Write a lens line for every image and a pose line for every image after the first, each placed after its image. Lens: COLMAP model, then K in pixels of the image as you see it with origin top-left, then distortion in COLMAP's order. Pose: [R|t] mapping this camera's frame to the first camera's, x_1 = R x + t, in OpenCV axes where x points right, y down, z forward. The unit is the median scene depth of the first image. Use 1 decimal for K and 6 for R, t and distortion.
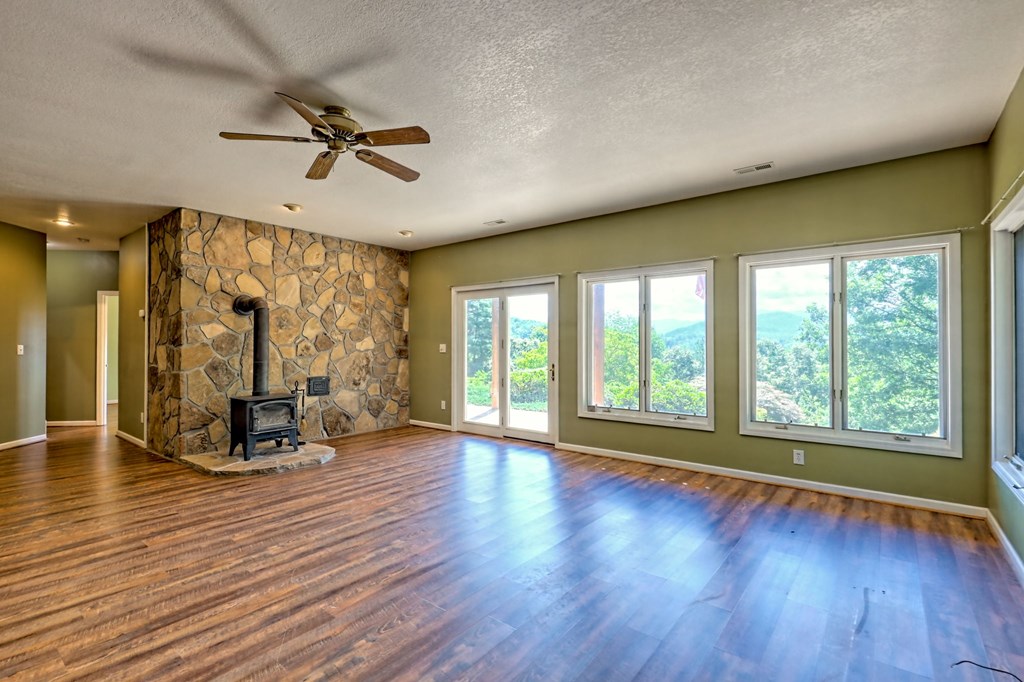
lens RADIAL K [[475.6, 0, 486.1], [0, 475.6, 336.1], [0, 0, 1]] dist [0.001811, 0.001076]
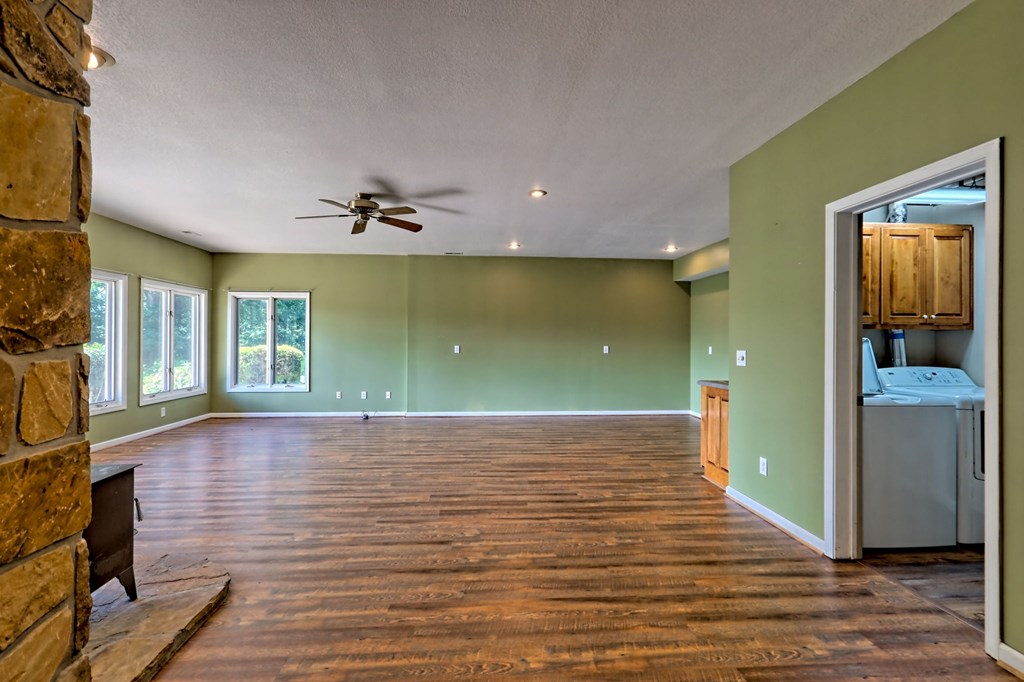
lens RADIAL K [[471.5, 0, 502.7], [0, 471.5, 339.2], [0, 0, 1]] dist [0.002004, 0.000468]
pose [[-0.691208, -0.000616, 0.722656, -1.622957], [-0.013995, 0.999824, -0.012533, 0.016661], [-0.722520, -0.018777, -0.691095, 1.596478]]
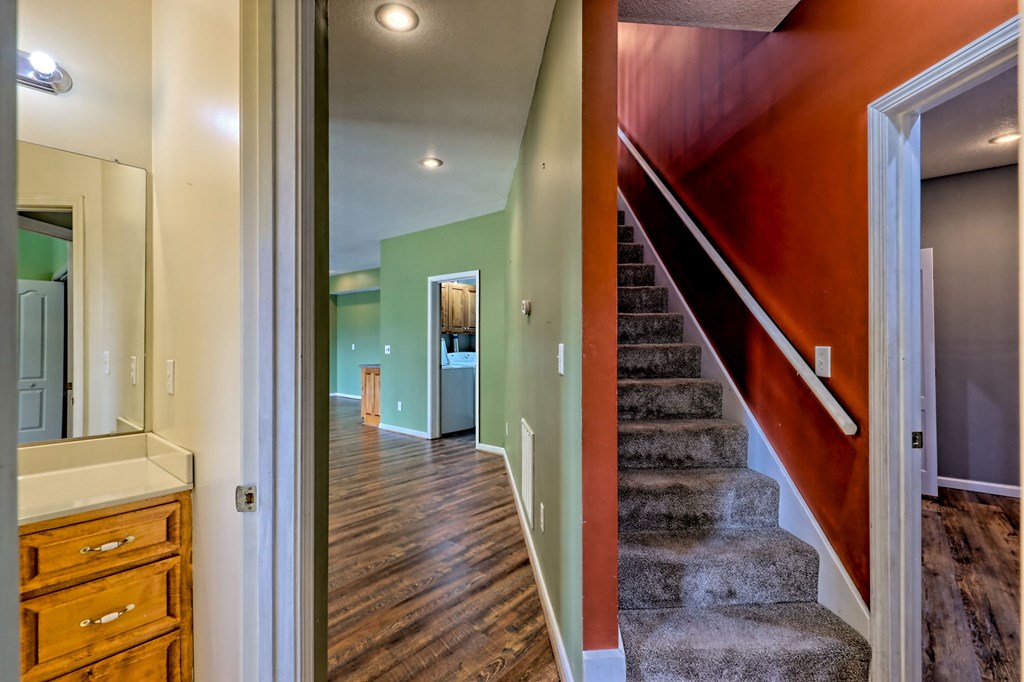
lens RADIAL K [[471.5, 0, 502.7], [0, 471.5, 339.2], [0, 0, 1]] dist [0.002004, 0.000468]
pose [[-0.999624, 0.000150, 0.027438, -1.633777], [-0.000294, 0.999869, -0.016186, 0.017578], [-0.027437, -0.016188, -0.999492, 1.664949]]
